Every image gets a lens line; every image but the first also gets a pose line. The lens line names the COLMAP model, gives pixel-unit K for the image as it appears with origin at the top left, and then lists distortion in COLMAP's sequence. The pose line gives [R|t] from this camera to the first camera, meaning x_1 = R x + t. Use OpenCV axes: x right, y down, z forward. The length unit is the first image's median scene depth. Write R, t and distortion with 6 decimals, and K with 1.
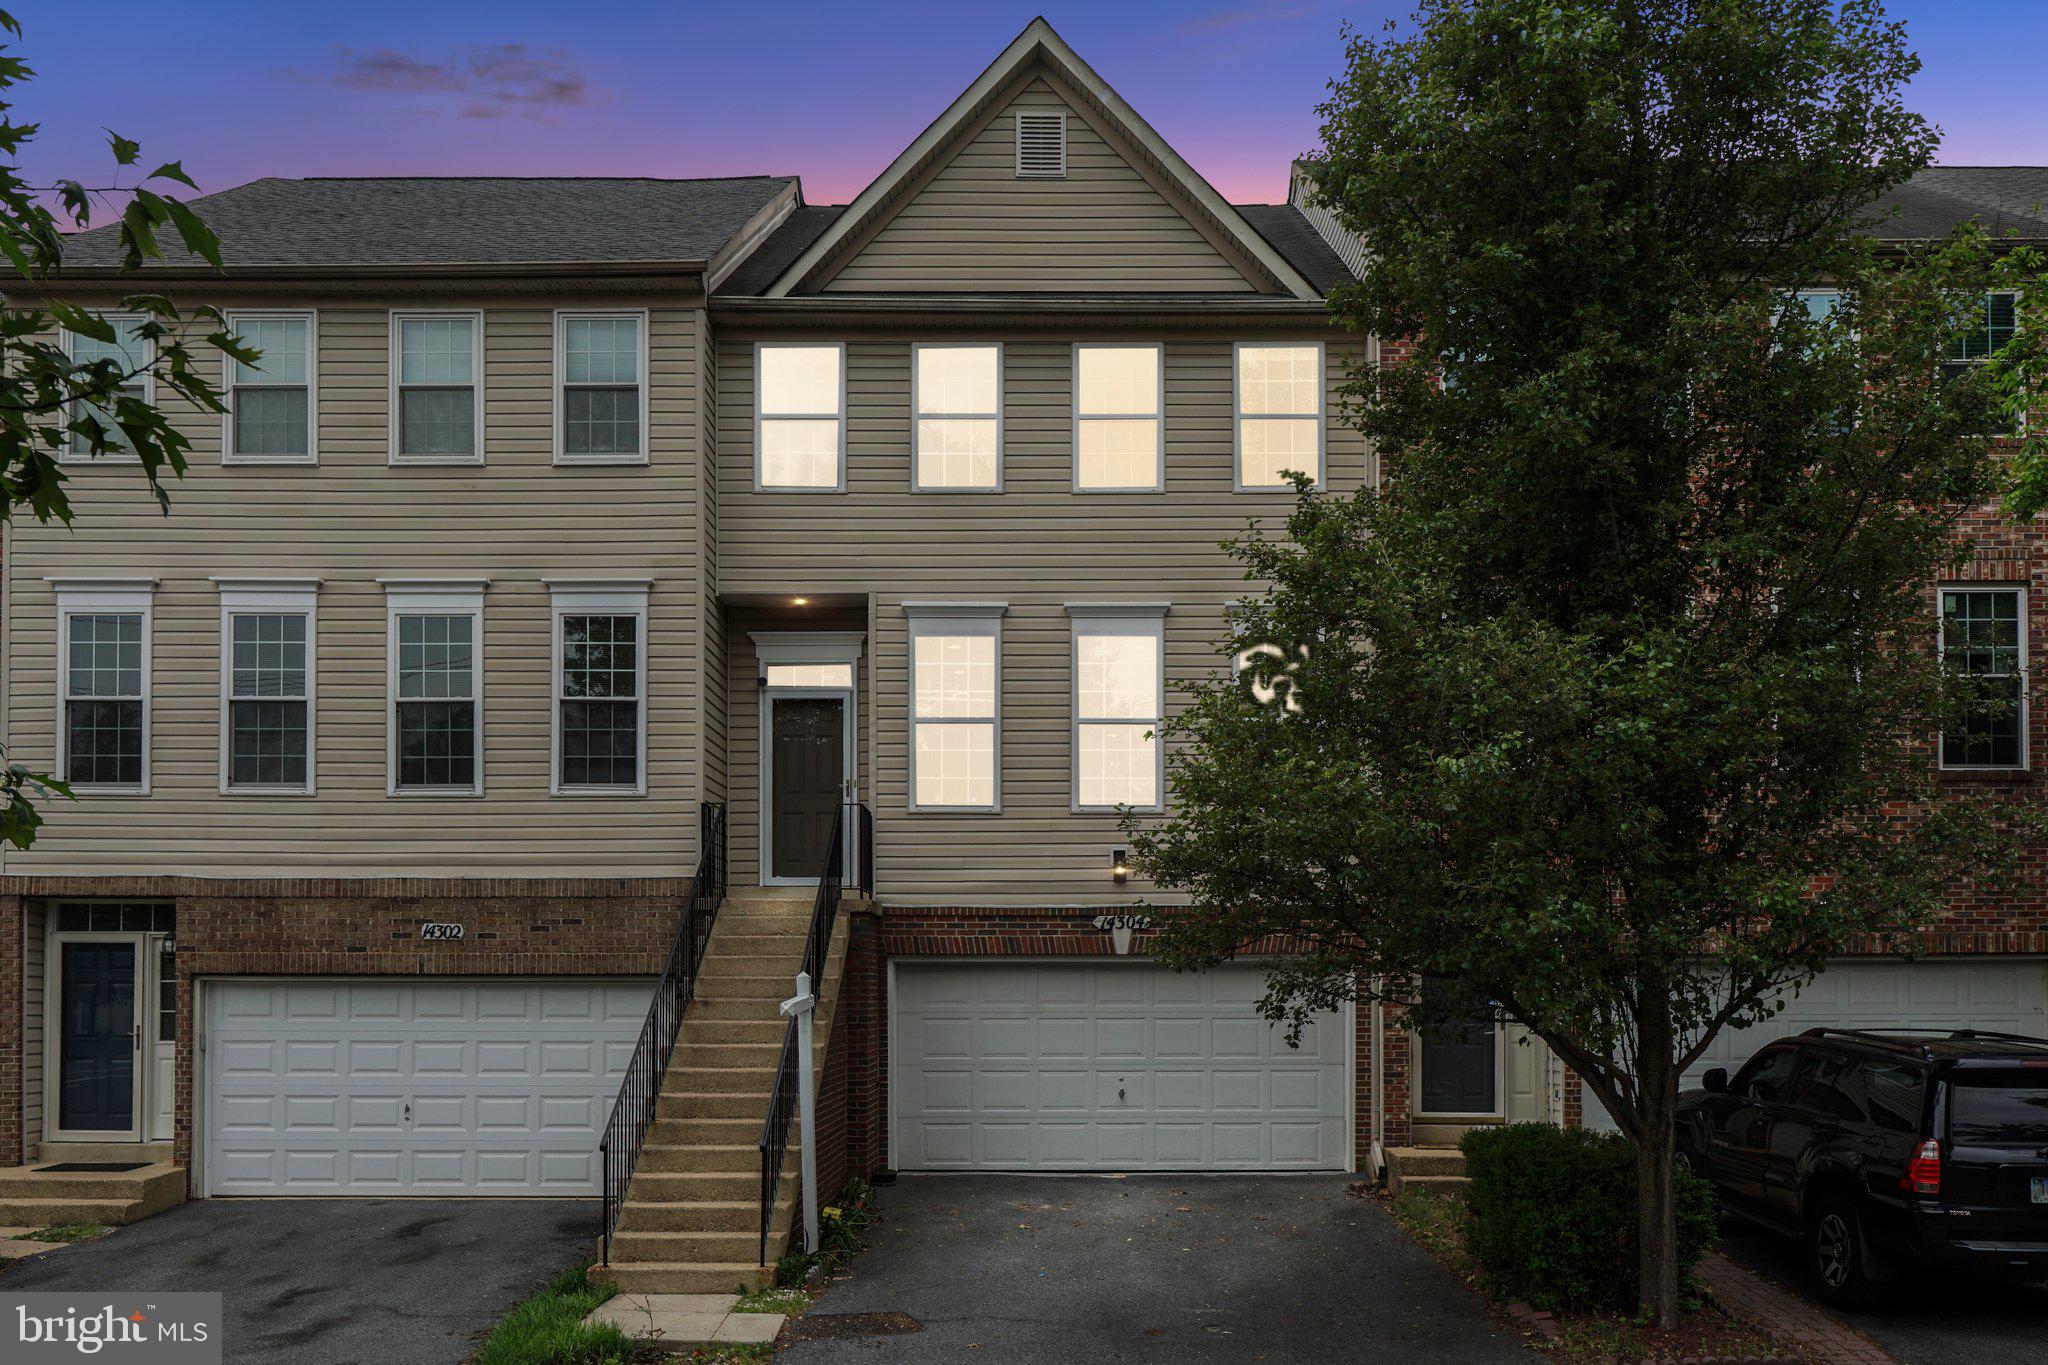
lens RADIAL K [[1821.3, 0, 1023.9], [0, 1821.3, 687.2], [0, 0, 1]] dist [-0.004073, 0.007597]
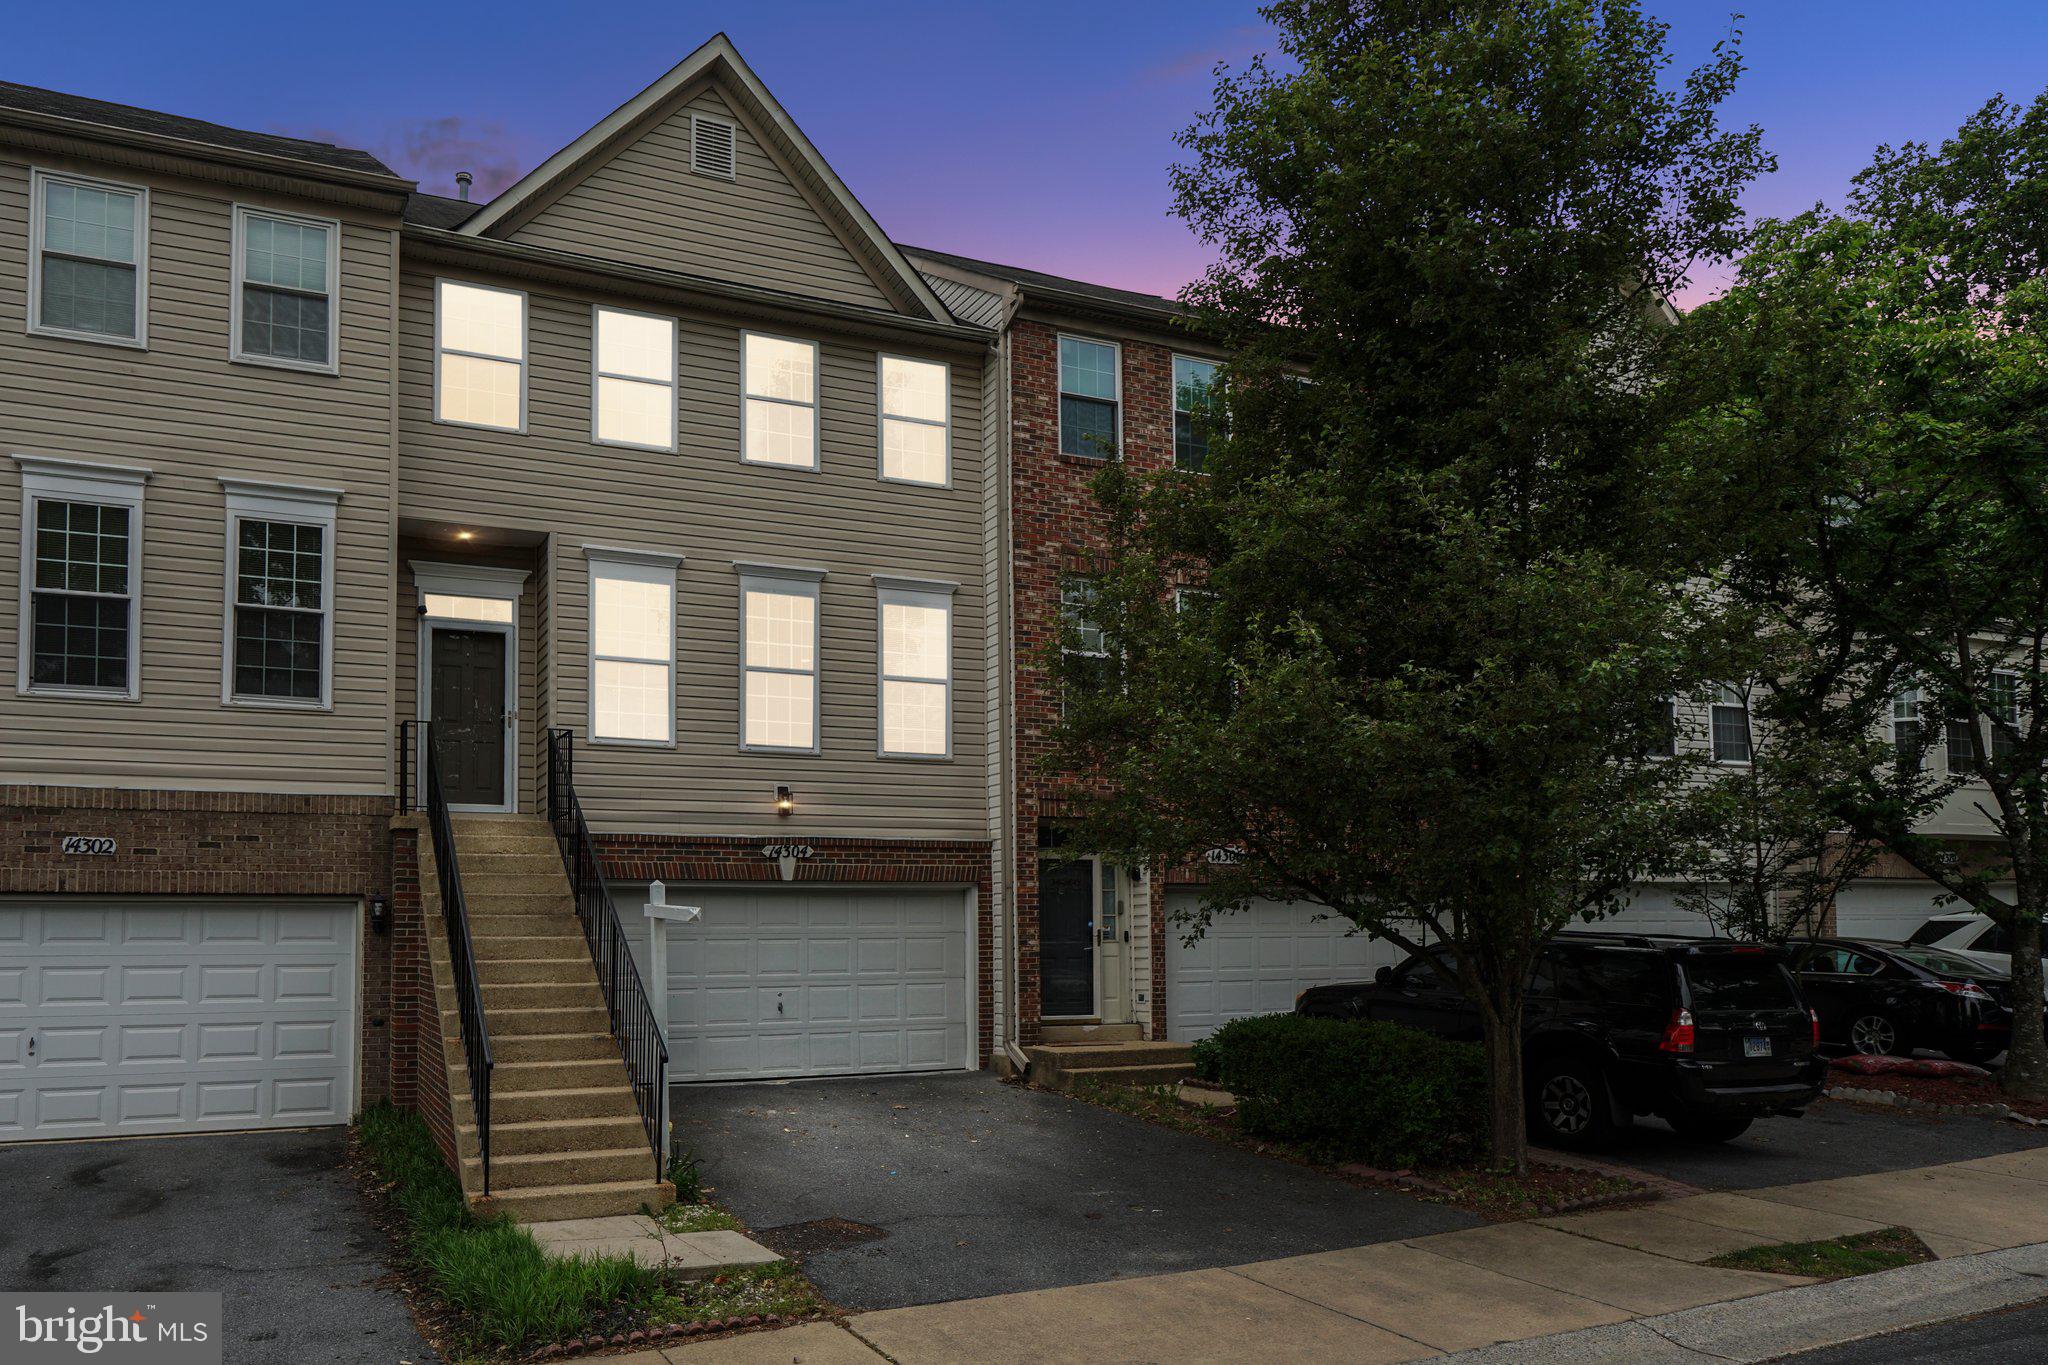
lens RADIAL K [[1458.6, 0, 1023.2], [0, 1458.6, 676.2], [0, 0, 1]] dist [-0.008721, 0.005630]
pose [[0.910980, 0.066308, 0.407085, -0.183448], [-0.061479, 0.997797, -0.024947, 0.036656], [-0.407843, -0.002301, 0.913049, 0.137430]]
